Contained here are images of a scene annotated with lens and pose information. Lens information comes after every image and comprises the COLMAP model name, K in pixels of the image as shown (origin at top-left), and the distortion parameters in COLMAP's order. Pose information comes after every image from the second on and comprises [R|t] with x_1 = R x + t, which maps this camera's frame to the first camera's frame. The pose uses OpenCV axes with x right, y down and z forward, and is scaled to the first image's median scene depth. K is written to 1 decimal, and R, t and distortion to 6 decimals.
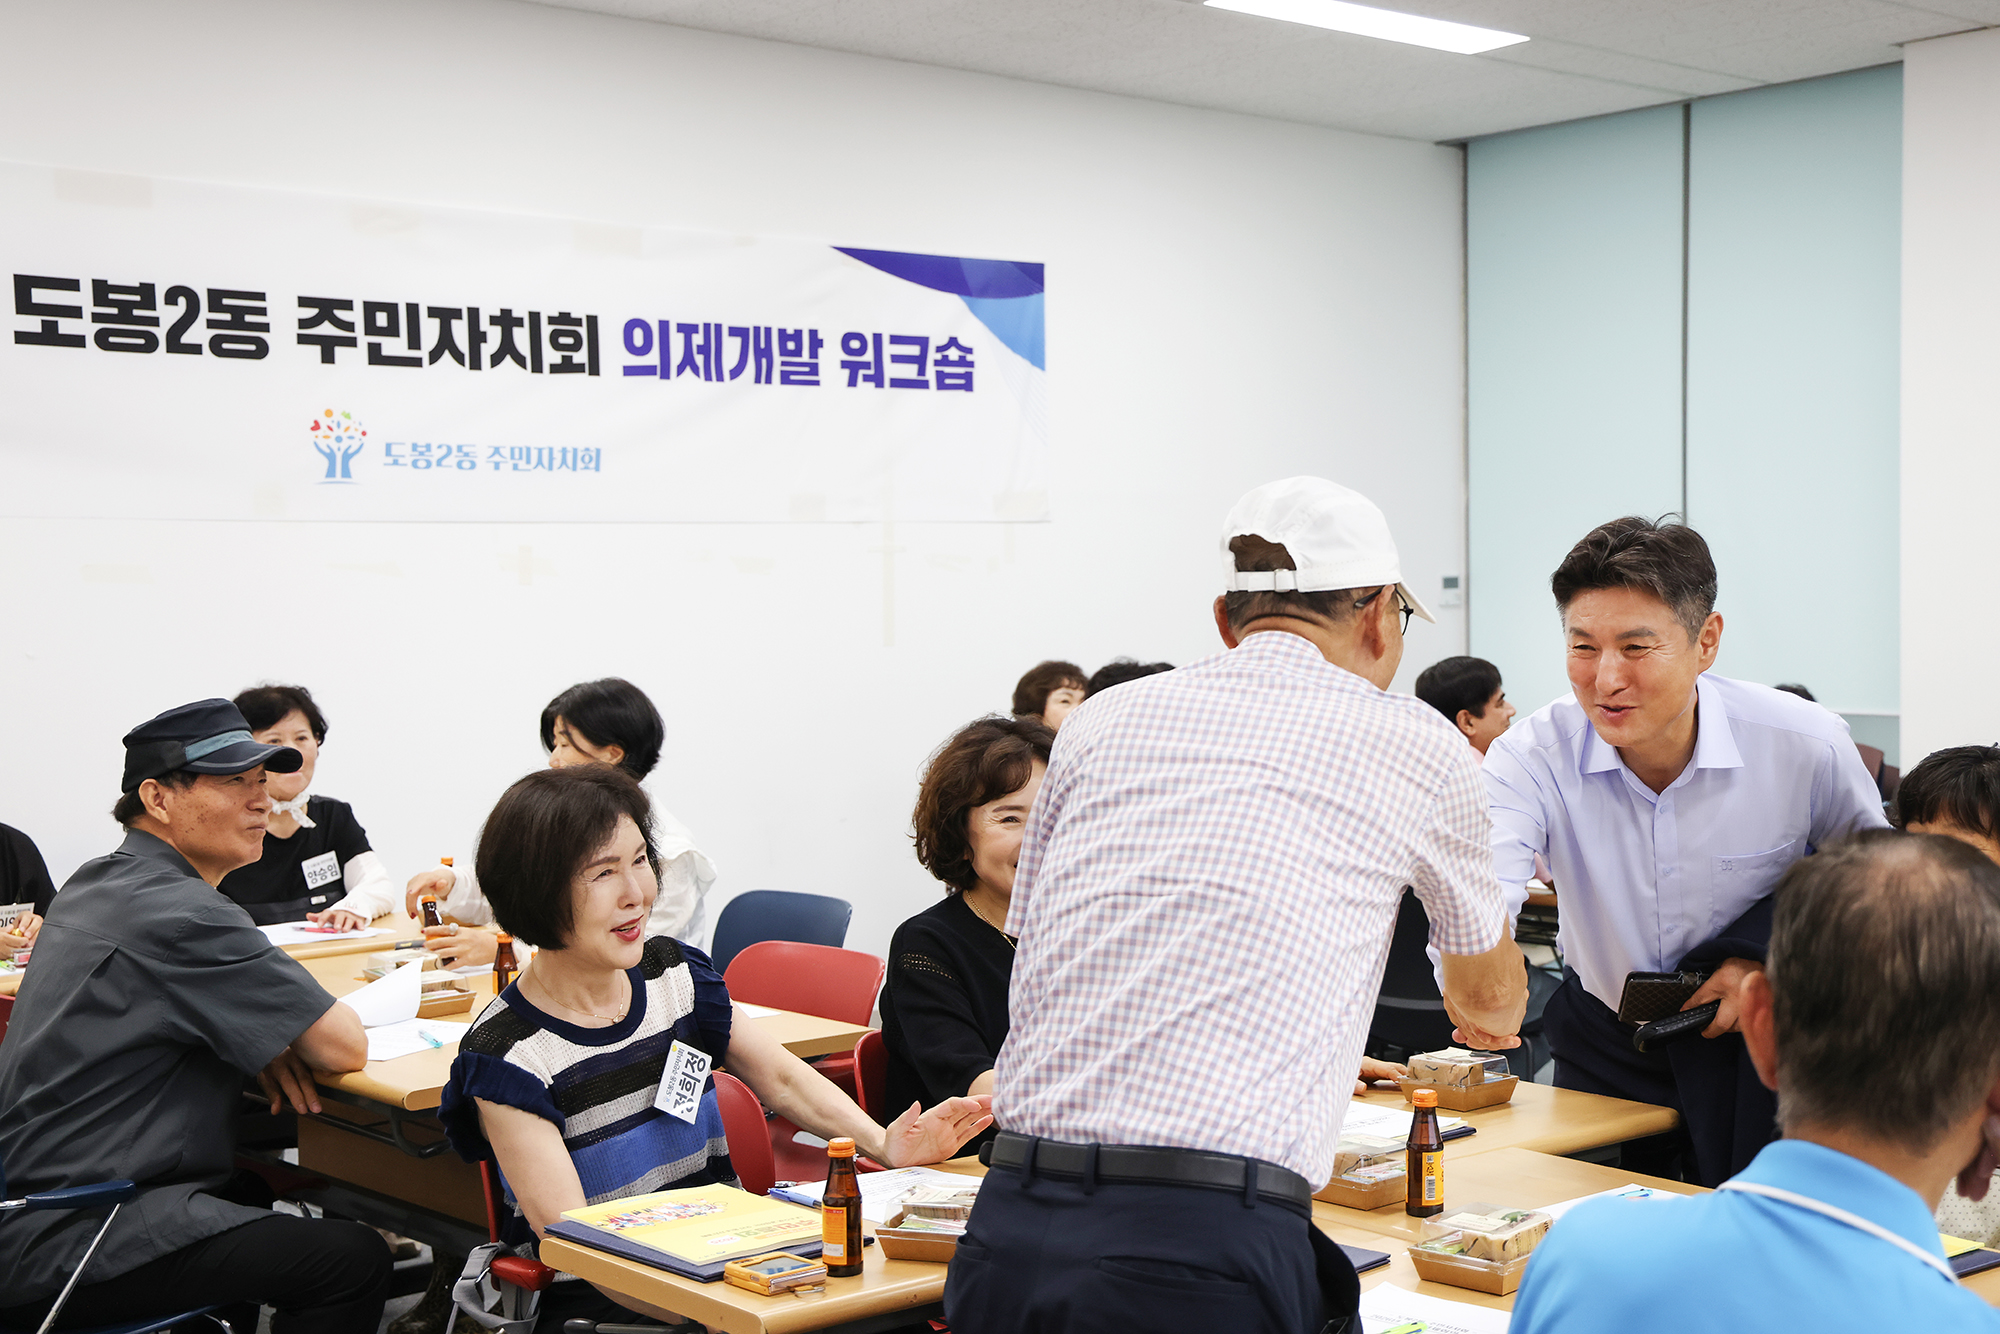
lens RADIAL K [[2526.2, 0, 1000.0], [0, 2526.2, 667.0], [0, 0, 1]] dist [0.064313, 0.044748]
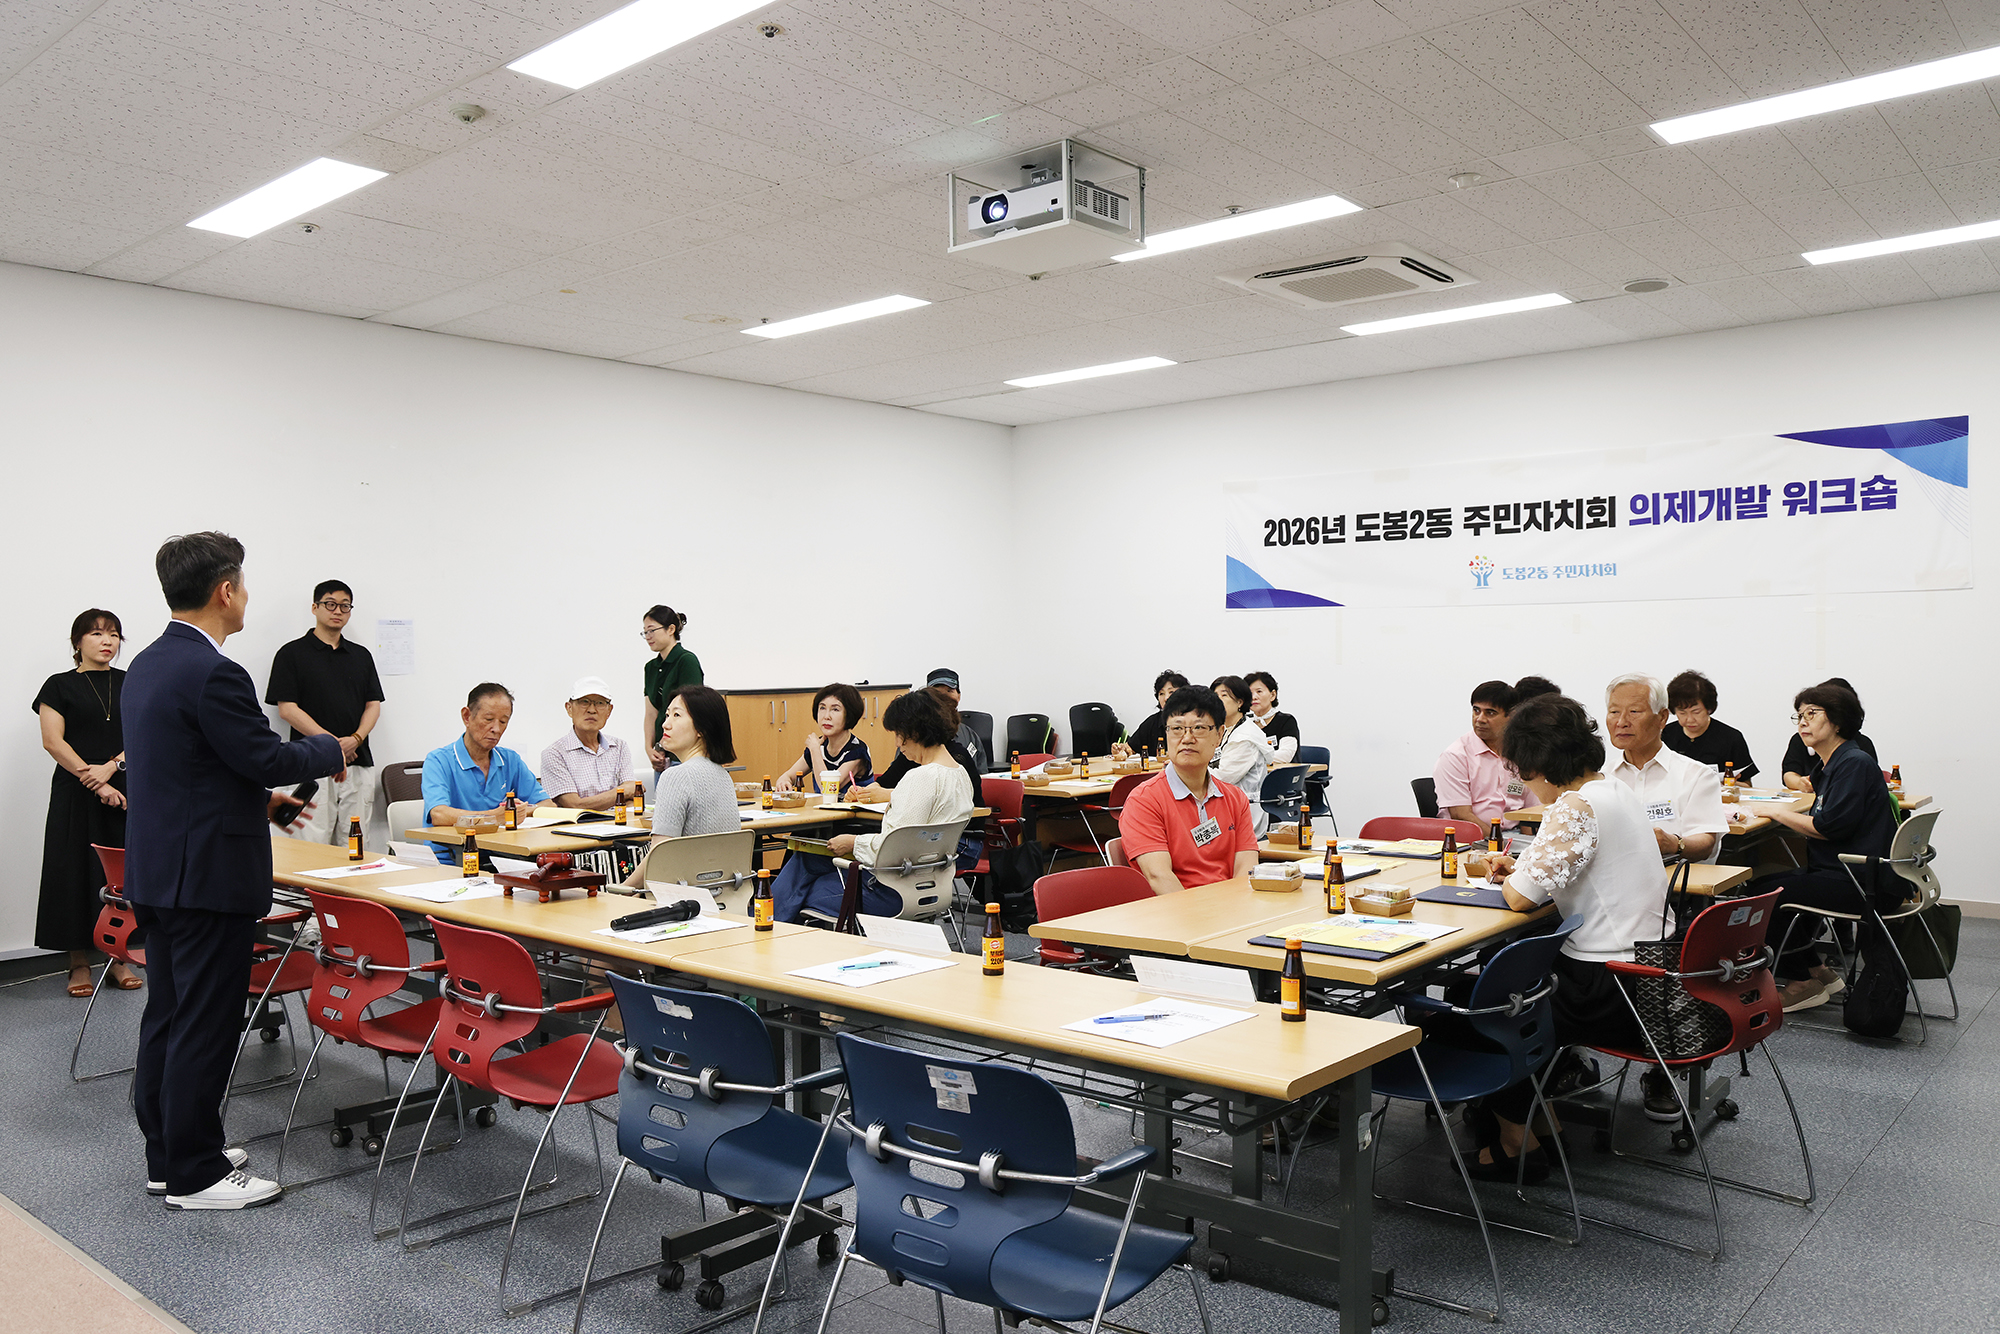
lens RADIAL K [[1486.8, 0, 1000.0], [0, 1486.8, 667.0], [0, 0, 1]] dist [-0.090279, 0.083037]
pose [[0.154963, 0.021040, -0.987696, 0.902842], [-0.025023, 0.999536, 0.017366, -0.014683], [0.987603, 0.022024, 0.155418, 0.362287]]
